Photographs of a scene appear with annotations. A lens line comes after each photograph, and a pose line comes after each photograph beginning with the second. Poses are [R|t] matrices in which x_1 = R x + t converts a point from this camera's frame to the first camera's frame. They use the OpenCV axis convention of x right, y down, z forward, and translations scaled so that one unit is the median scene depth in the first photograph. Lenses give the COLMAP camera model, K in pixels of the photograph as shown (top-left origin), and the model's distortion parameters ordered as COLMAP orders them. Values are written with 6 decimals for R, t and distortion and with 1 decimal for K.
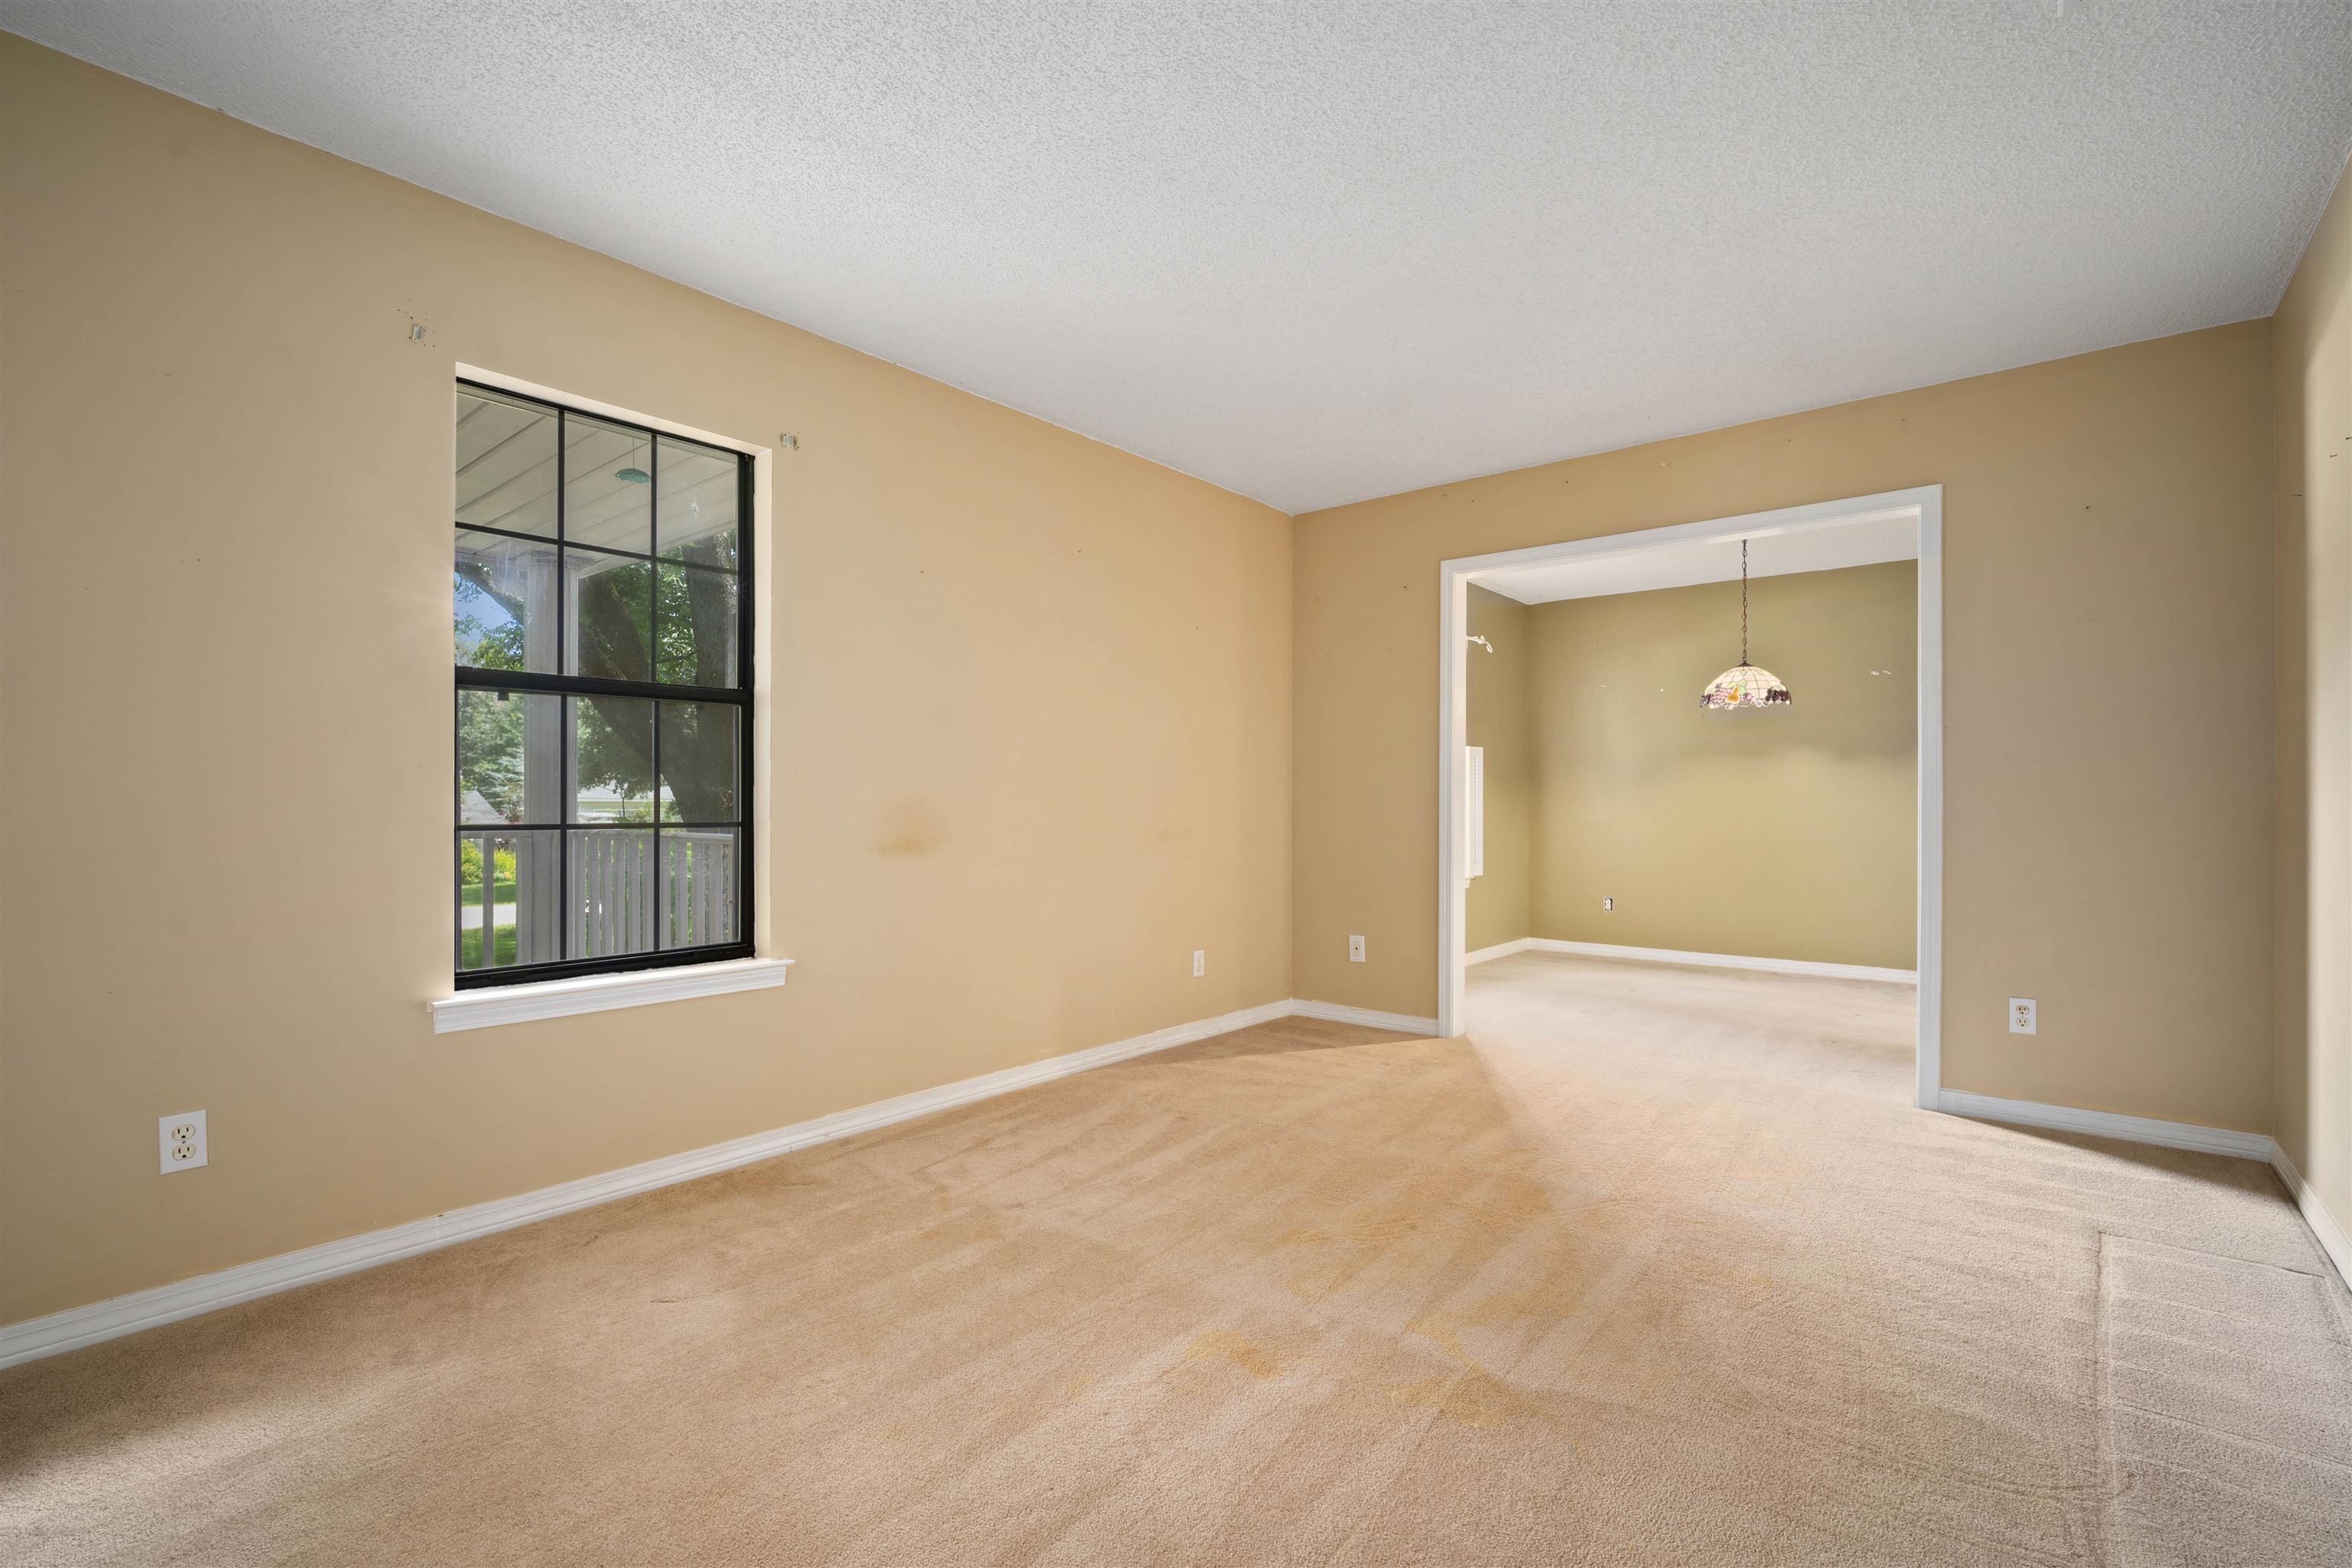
lens RADIAL K [[1035.8, 0, 1200.1], [0, 1035.8, 799.0], [0, 0, 1]] dist [0.002290, 0.000036]
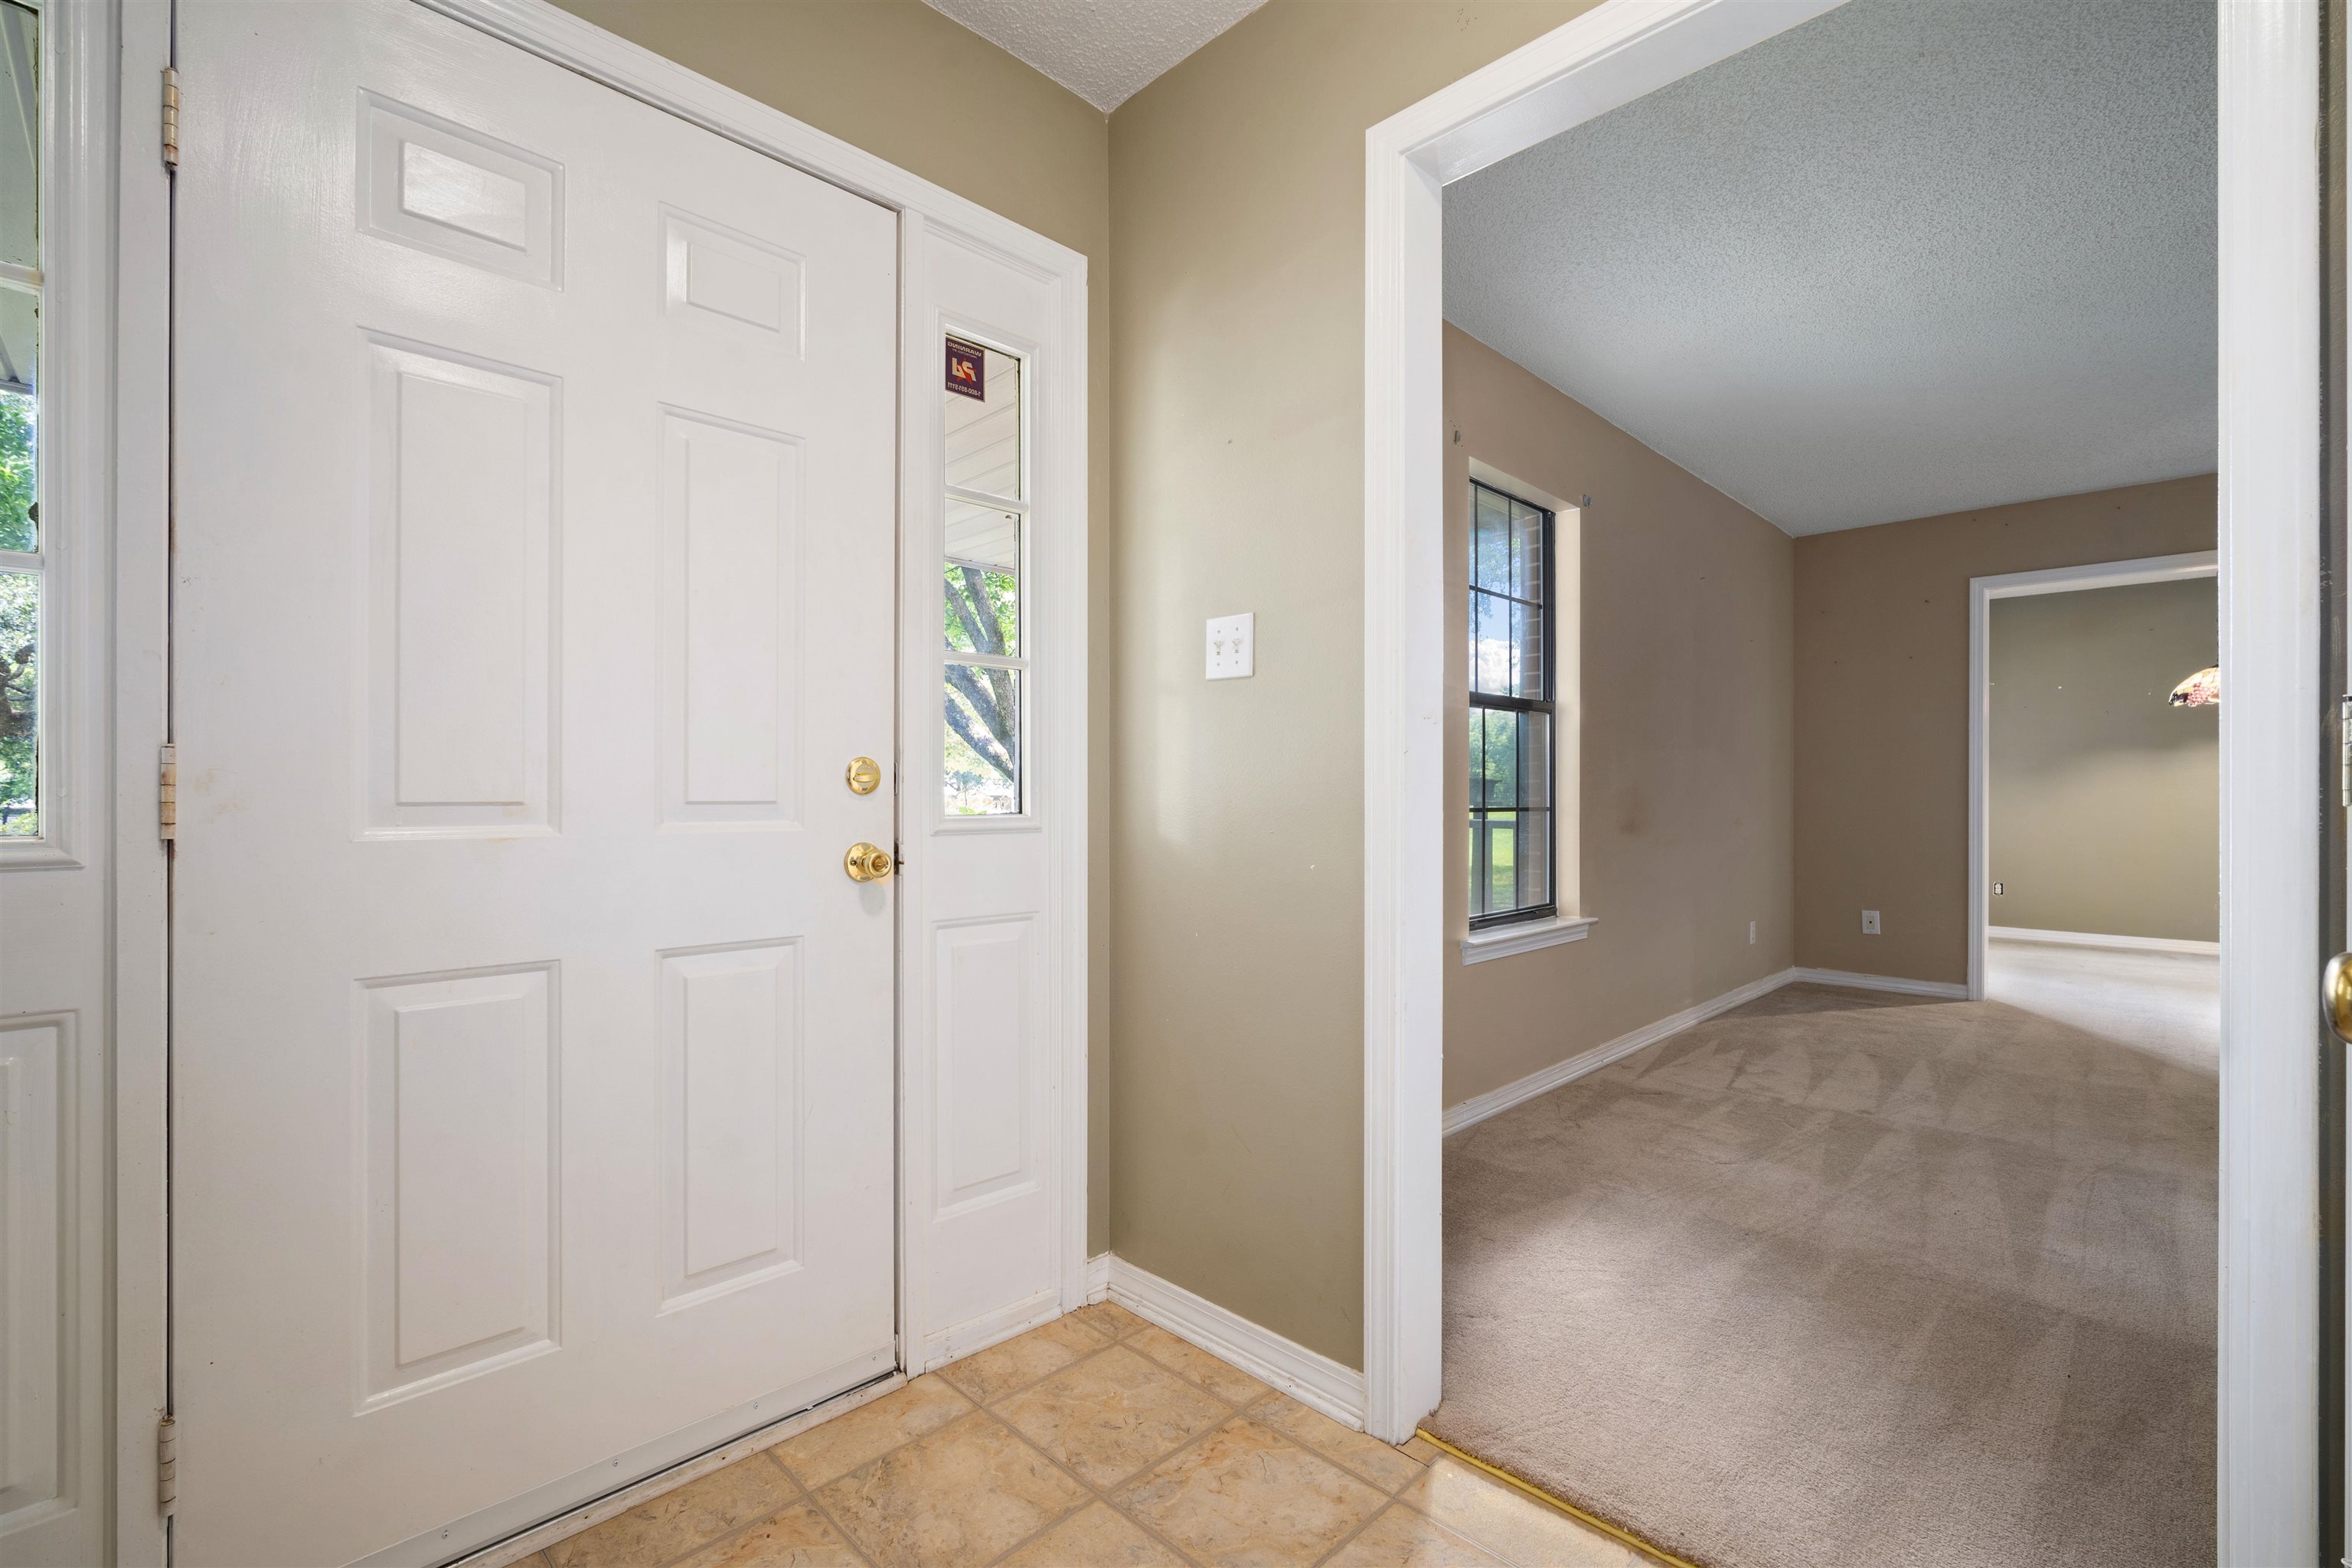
lens RADIAL K [[1035.8, 0, 1188.9], [0, 1035.8, 786.0], [0, 0, 1]] dist [0.002290, 0.000036]
pose [[0.996999, -0.000691, -0.077413, -0.784388], [0.000412, 0.999993, -0.003621, 0.000671], [0.077415, 0.003578, 0.996993, -0.281445]]
